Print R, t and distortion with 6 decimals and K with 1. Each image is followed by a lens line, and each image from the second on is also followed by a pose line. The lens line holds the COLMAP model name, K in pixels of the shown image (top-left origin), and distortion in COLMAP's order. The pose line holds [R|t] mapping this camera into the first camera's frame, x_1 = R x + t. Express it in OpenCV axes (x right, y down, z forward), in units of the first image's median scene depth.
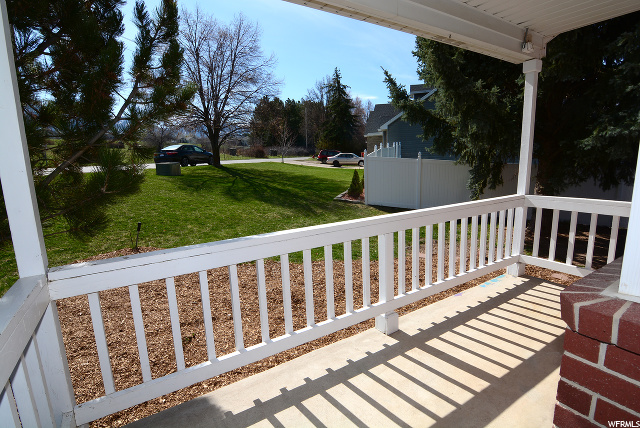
lens RADIAL K [[308.8, 0, 320.0], [0, 308.8, 214.0], [0, 0, 1]] dist [-0.000466, -0.000040]
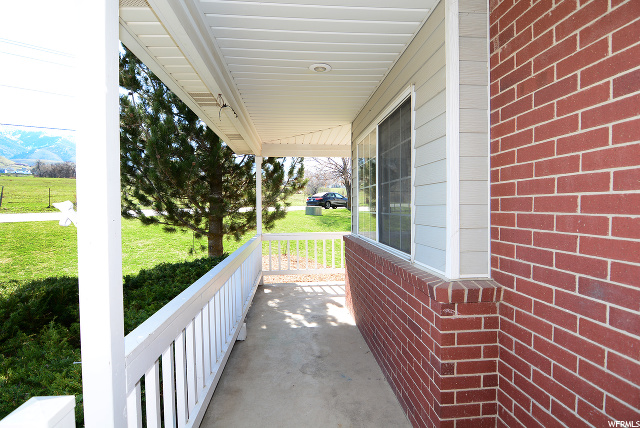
lens RADIAL K [[308.8, 0, 320.0], [0, 308.8, 214.0], [0, 0, 1]] dist [-0.000466, -0.000040]
pose [[0.896622, 0.033330, -0.441541, 0.167779], [-0.095152, 0.988371, -0.118614, 0.034015], [0.432453, 0.148366, 0.889366, -0.242892]]
